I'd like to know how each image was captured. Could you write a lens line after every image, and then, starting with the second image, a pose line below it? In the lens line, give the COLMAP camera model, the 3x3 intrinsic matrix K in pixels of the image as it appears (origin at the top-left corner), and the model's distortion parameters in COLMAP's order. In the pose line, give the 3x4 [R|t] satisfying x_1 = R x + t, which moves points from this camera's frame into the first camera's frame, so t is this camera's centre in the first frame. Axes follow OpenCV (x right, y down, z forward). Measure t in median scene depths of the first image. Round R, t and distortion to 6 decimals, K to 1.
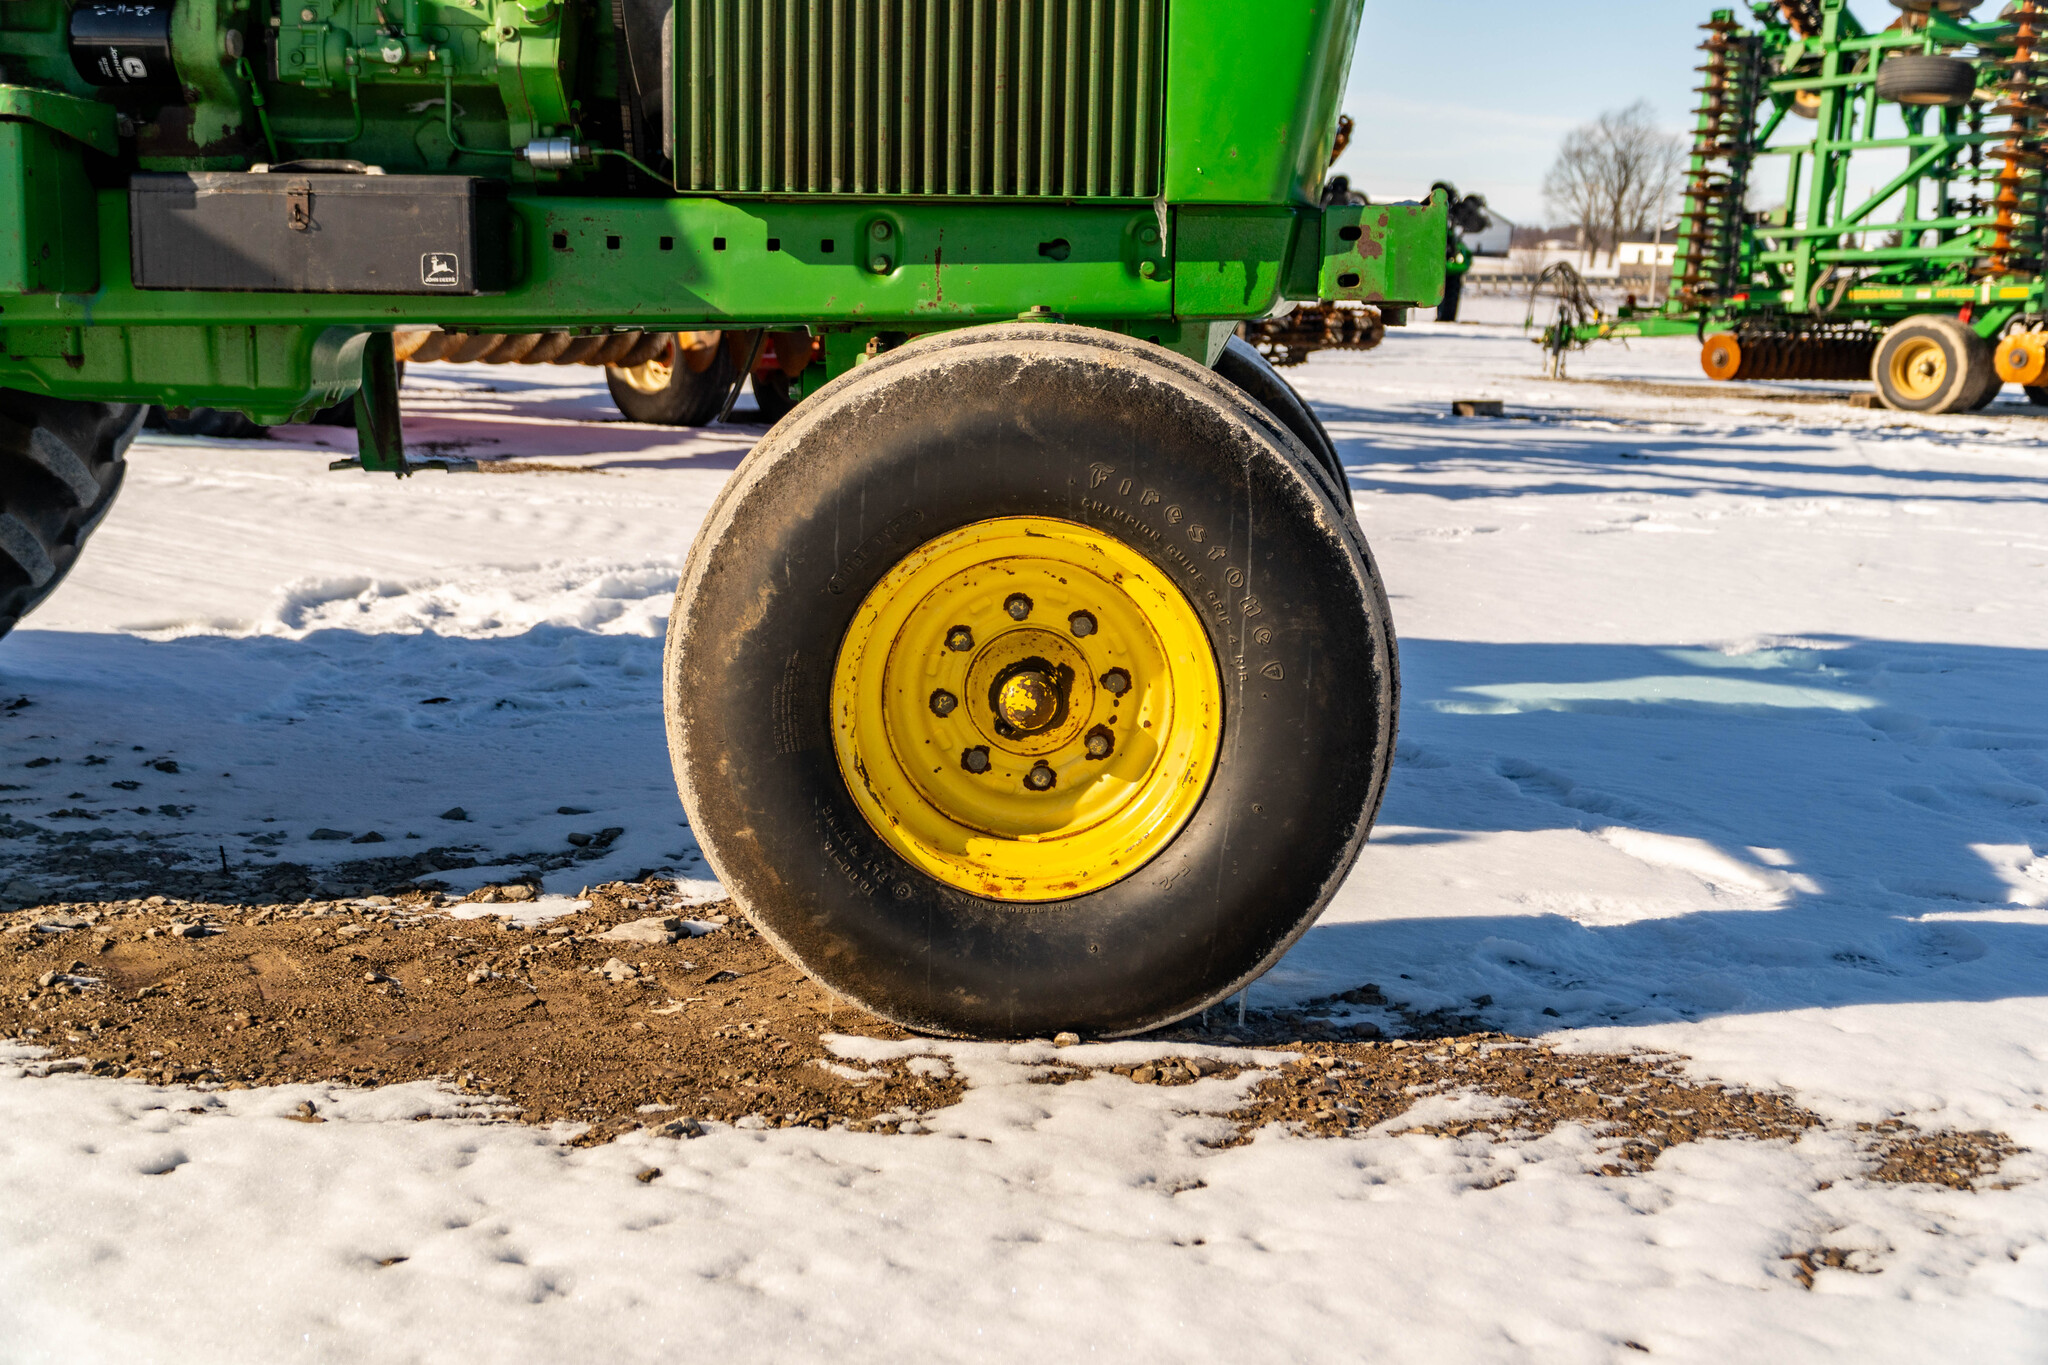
lens RADIAL K [[2618.2, 0, 1028.2], [0, 2618.2, 635.3], [0, 0, 1]] dist [0.068476, -0.052306]
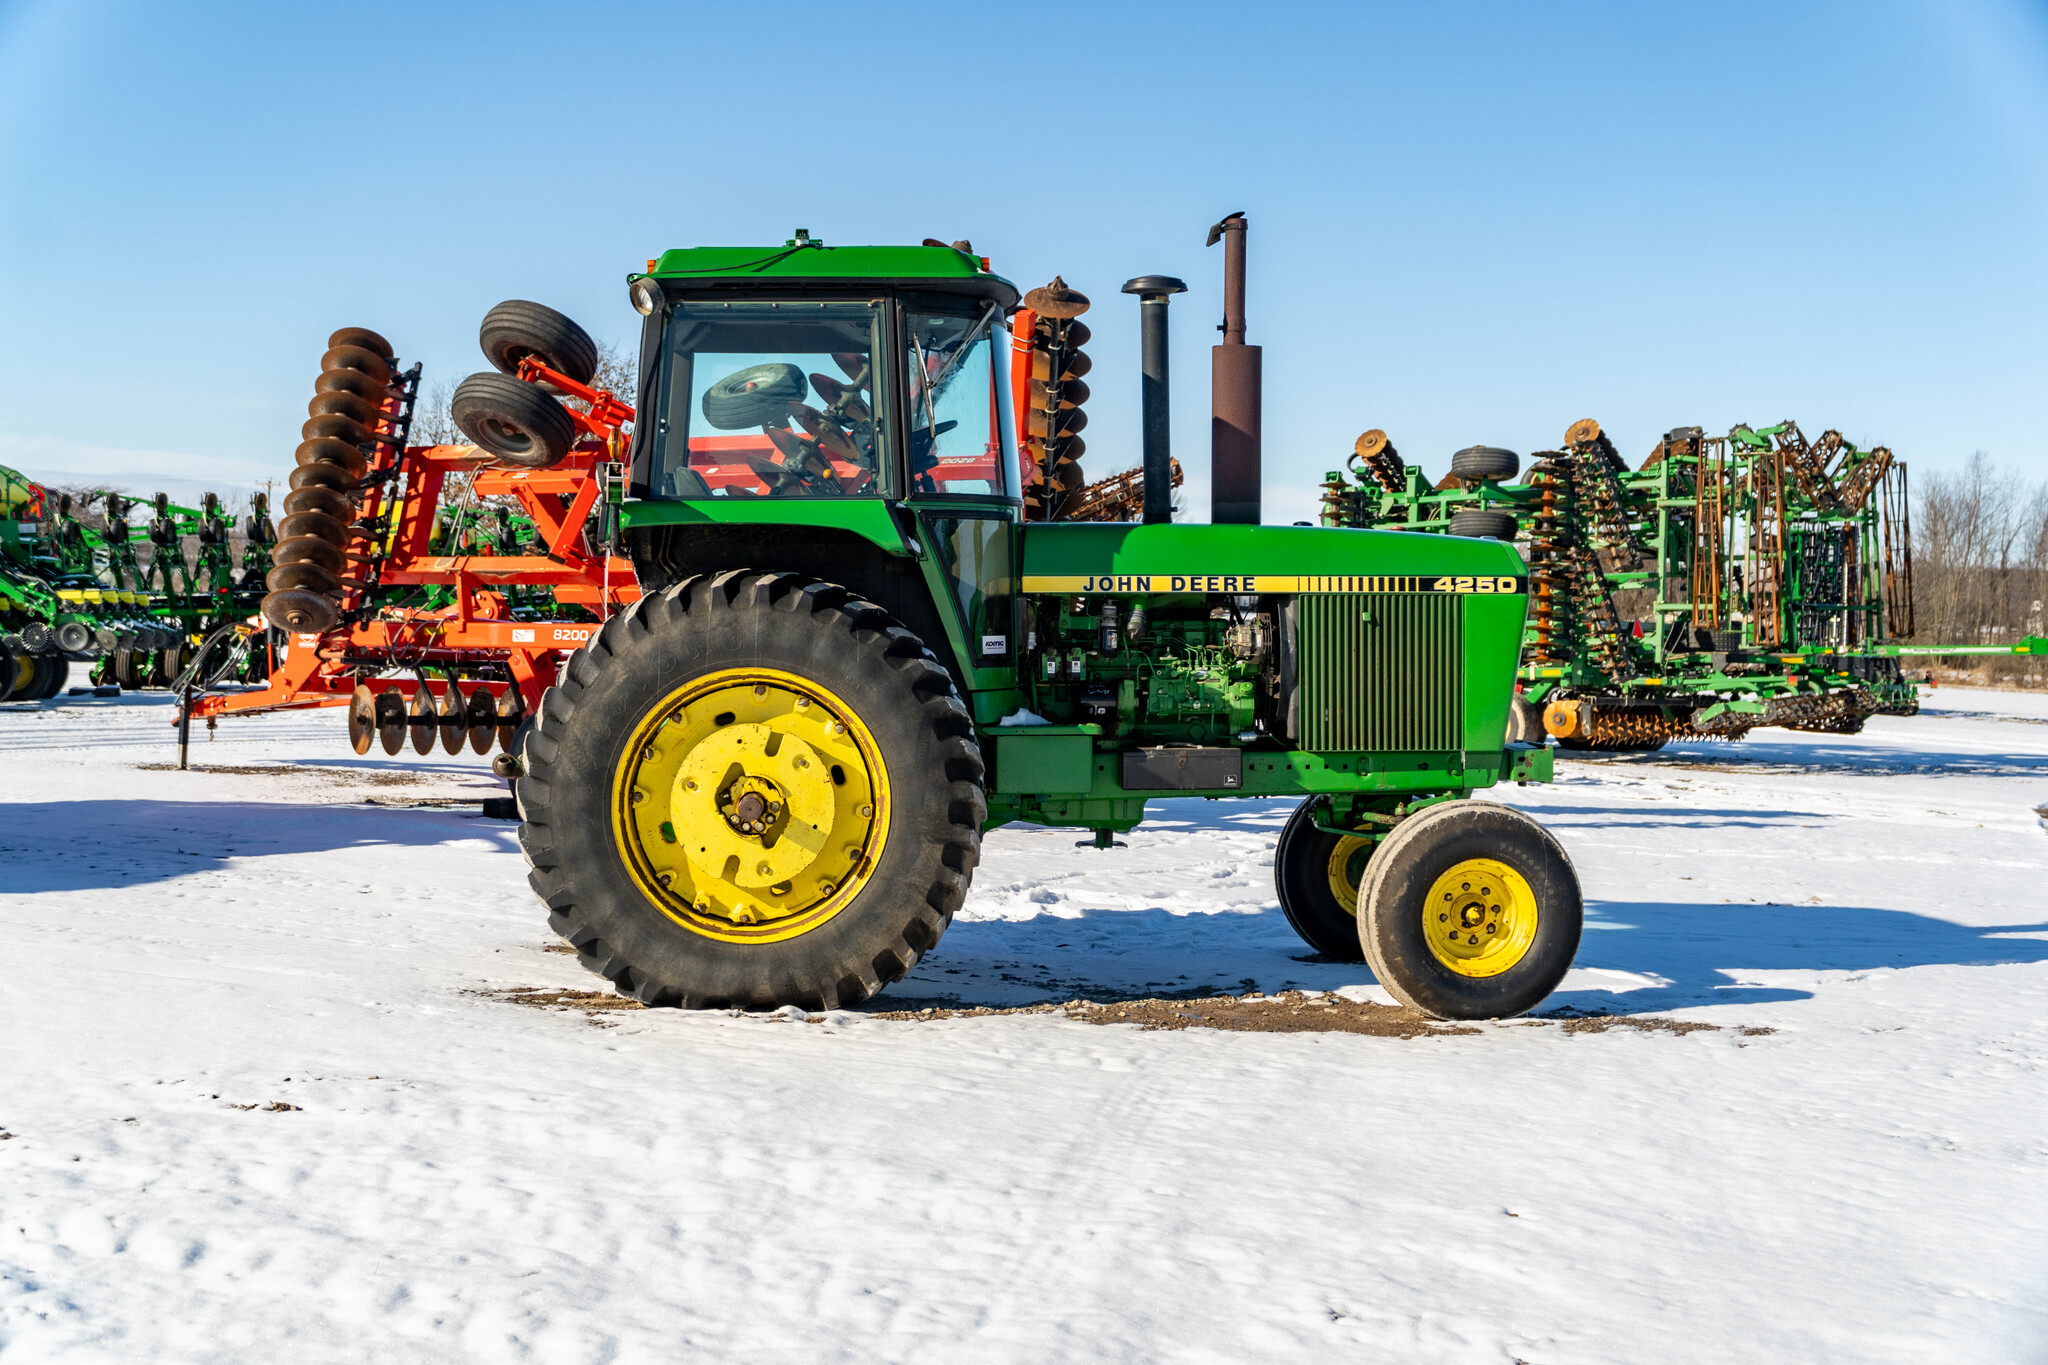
lens RADIAL K [[2425.5, 0, 1011.0], [0, 2425.5, 658.7], [0, 0, 1]] dist [0.075792, -0.003807]
pose [[0.985446, -0.020703, 0.168722, -0.916368], [0.040735, 0.992396, -0.116147, 0.030944], [-0.165035, 0.121330, 0.978796, -1.628899]]
